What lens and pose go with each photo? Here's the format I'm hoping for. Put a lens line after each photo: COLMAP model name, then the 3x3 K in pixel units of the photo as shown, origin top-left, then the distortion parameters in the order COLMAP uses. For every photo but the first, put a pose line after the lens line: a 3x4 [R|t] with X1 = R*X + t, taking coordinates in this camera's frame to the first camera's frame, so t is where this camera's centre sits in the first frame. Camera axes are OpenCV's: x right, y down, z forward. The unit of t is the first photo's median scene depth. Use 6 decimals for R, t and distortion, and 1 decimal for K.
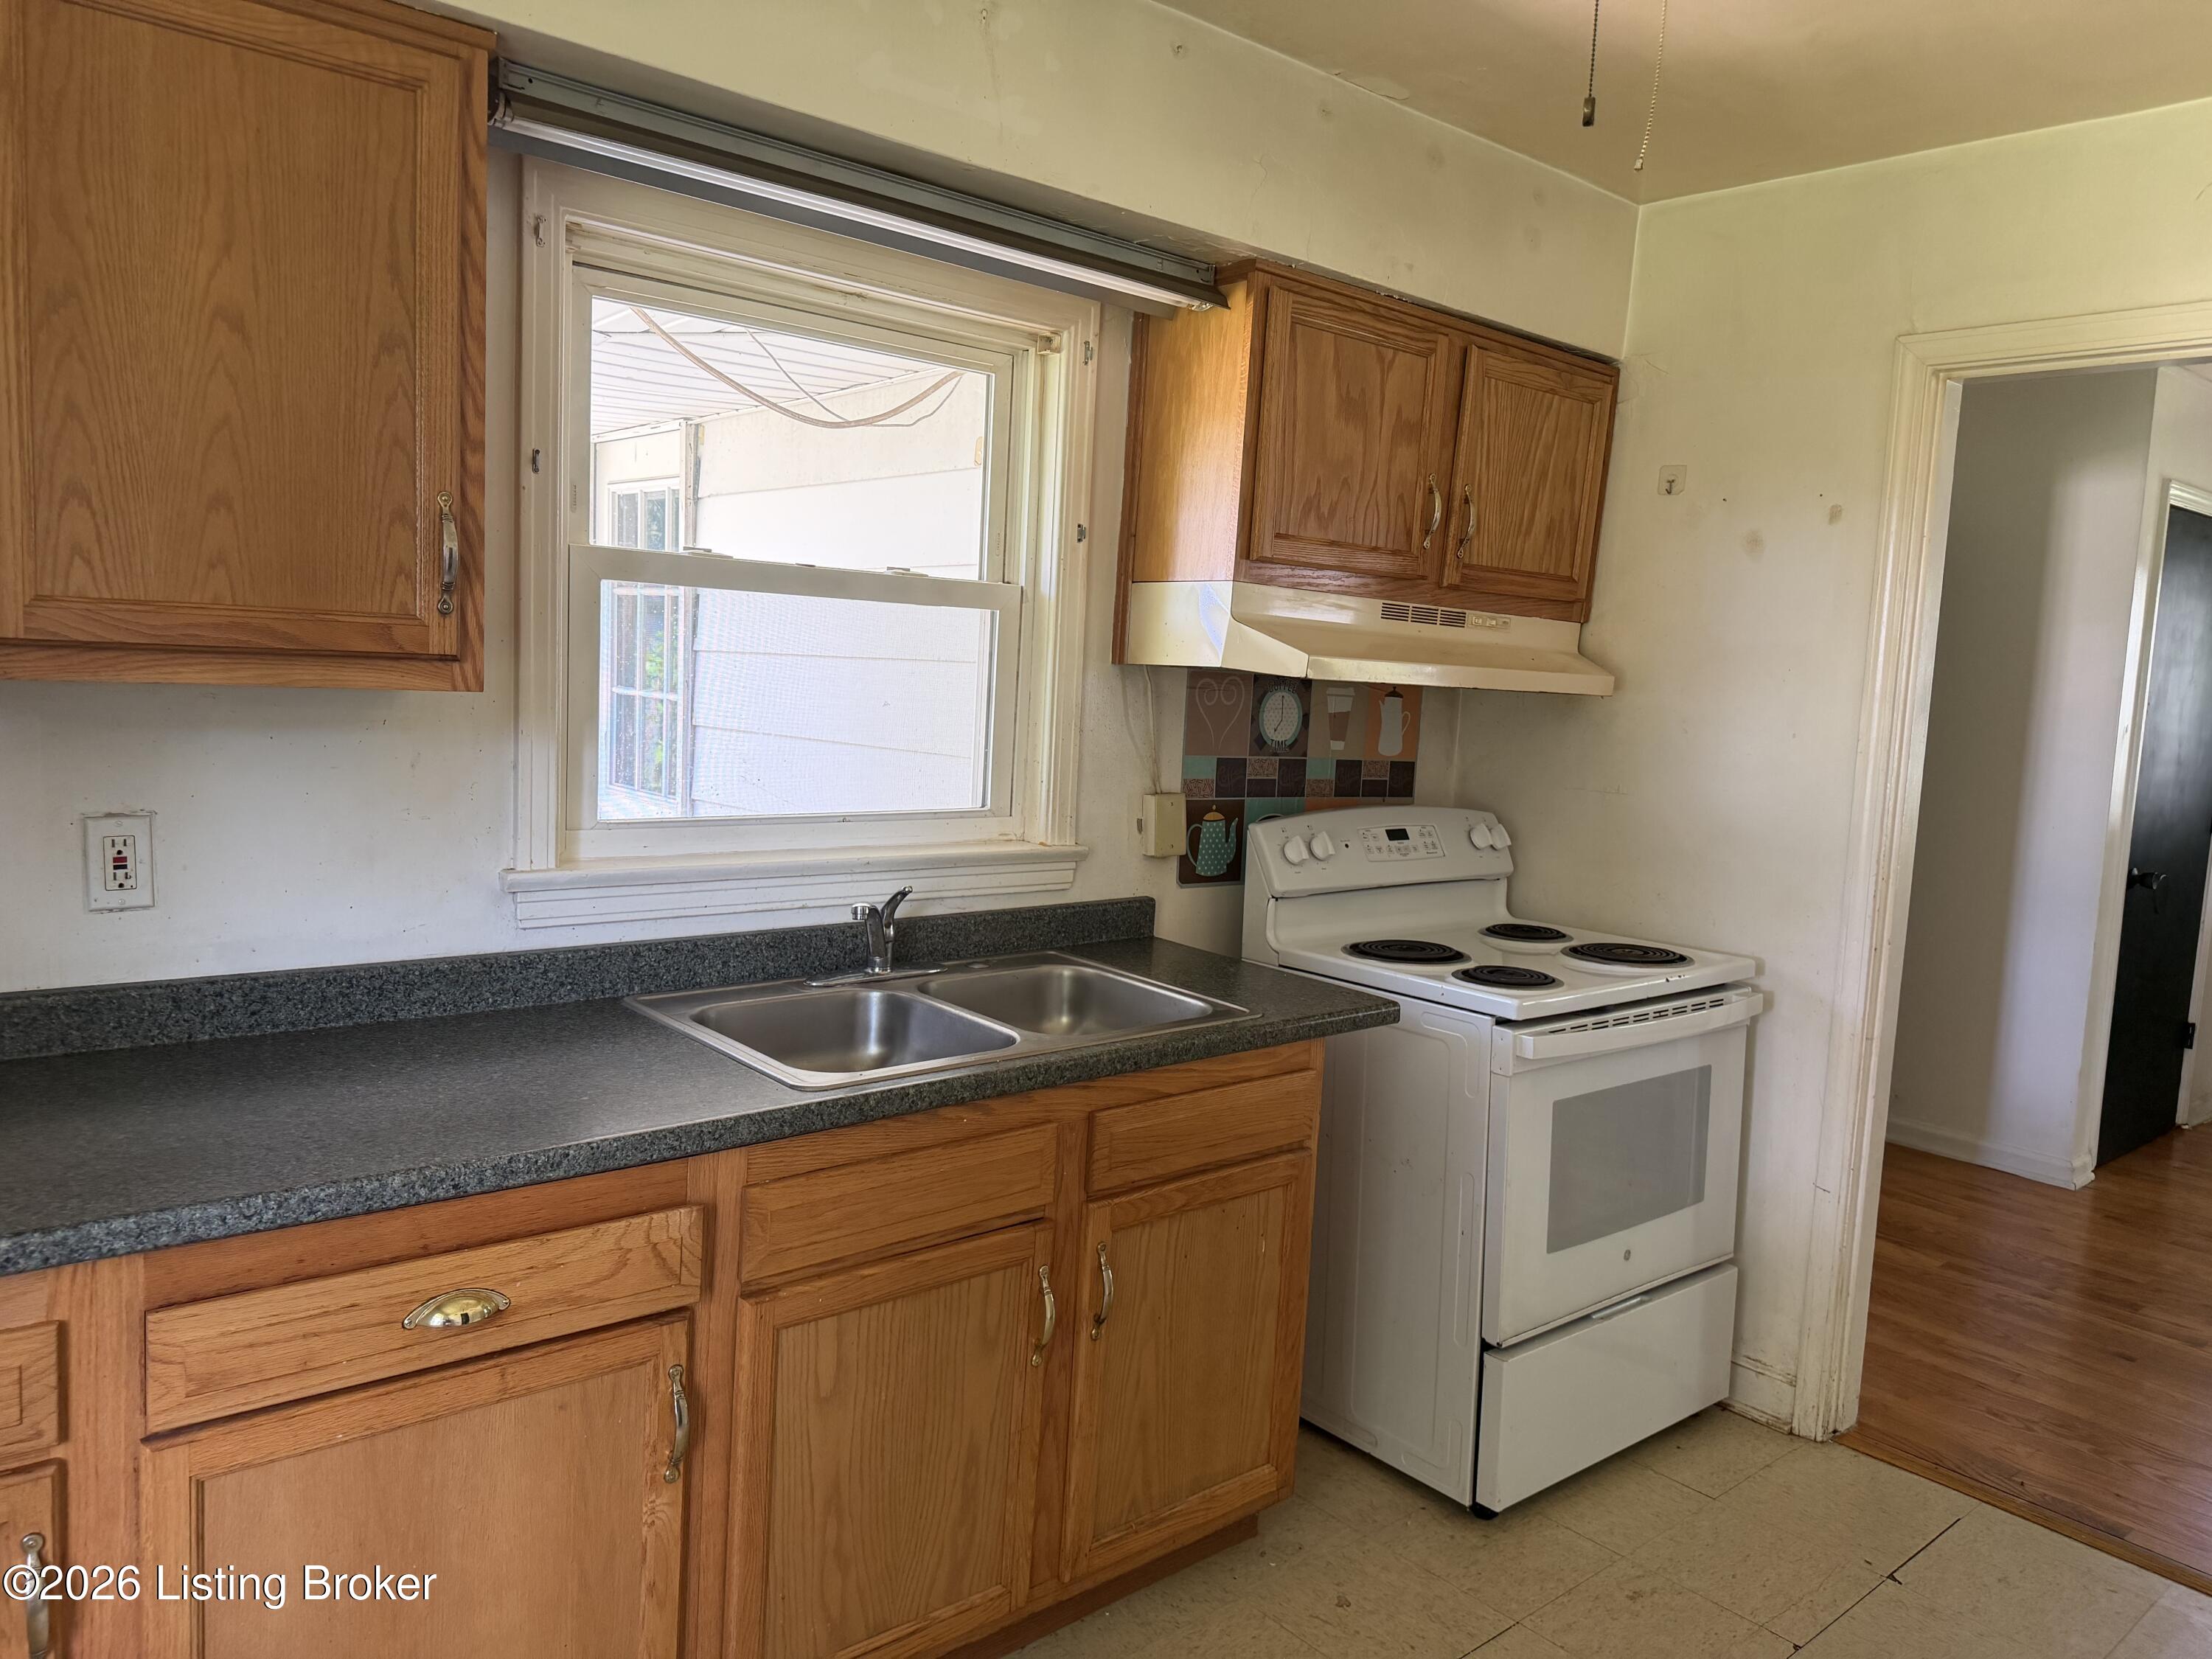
lens RADIAL K [[1571.9, 0, 1099.1], [0, 1571.9, 834.5], [0, 0, 1]] dist [0.127357, -0.167292]
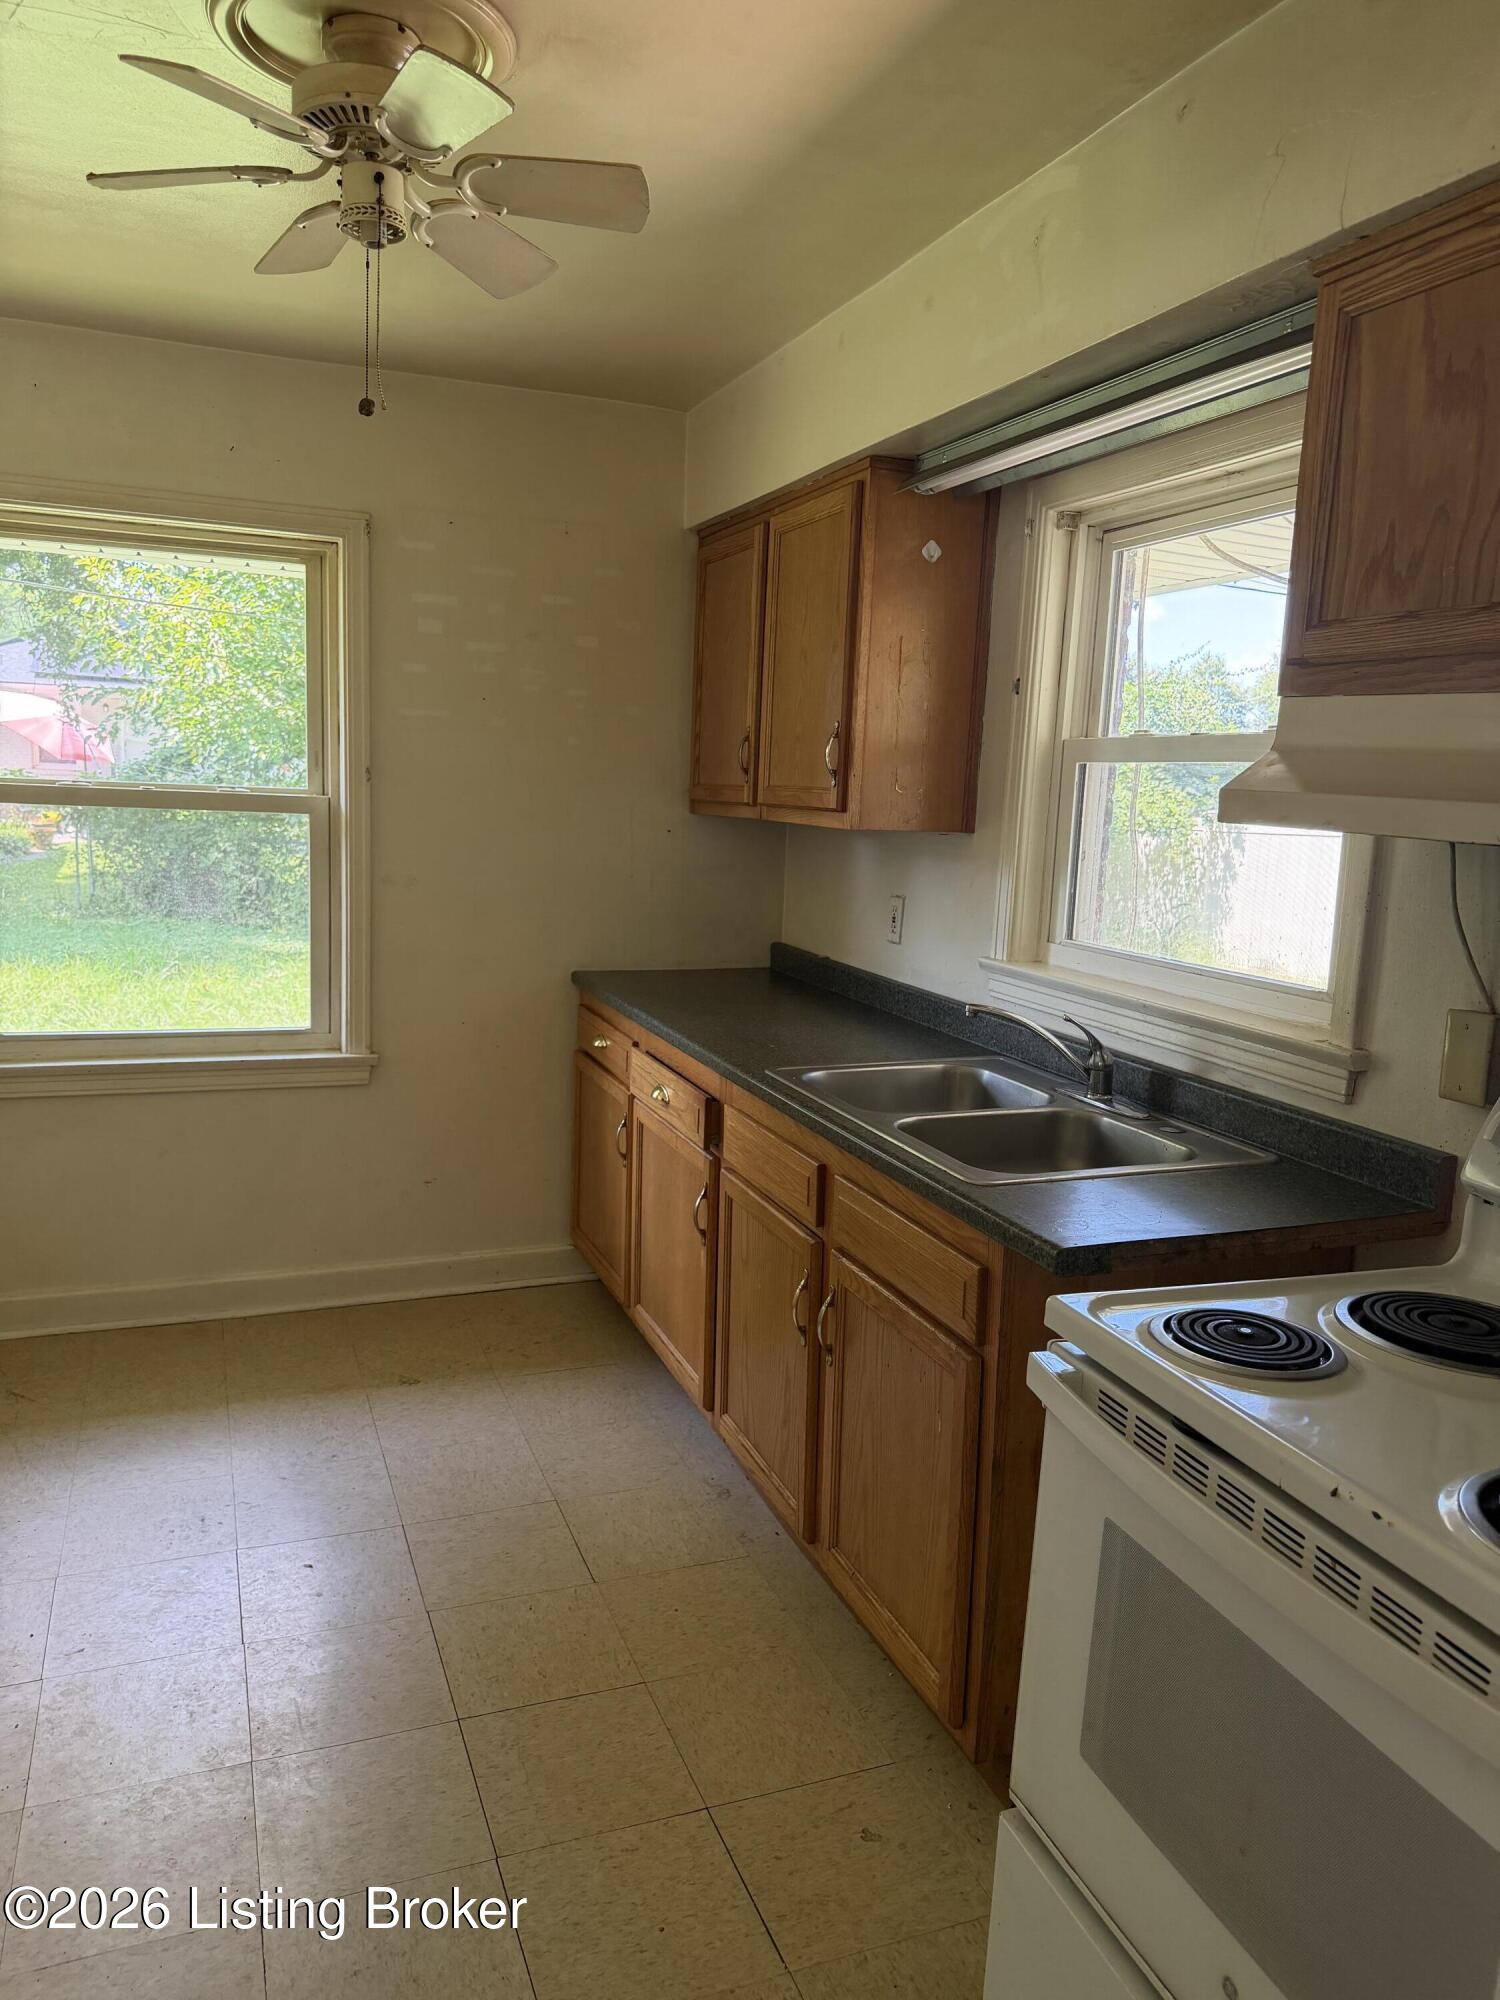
lens RADIAL K [[1421.3, 0, 741.8], [0, 1421.3, 1009.1], [0, 0, 1]] dist [0.127357, -0.167292]
pose [[-0.329534, 0.086501, -0.940173, 0.886231], [-0.165196, 0.975150, 0.147621, -0.080697], [0.929579, 0.203958, -0.307055, 1.071707]]
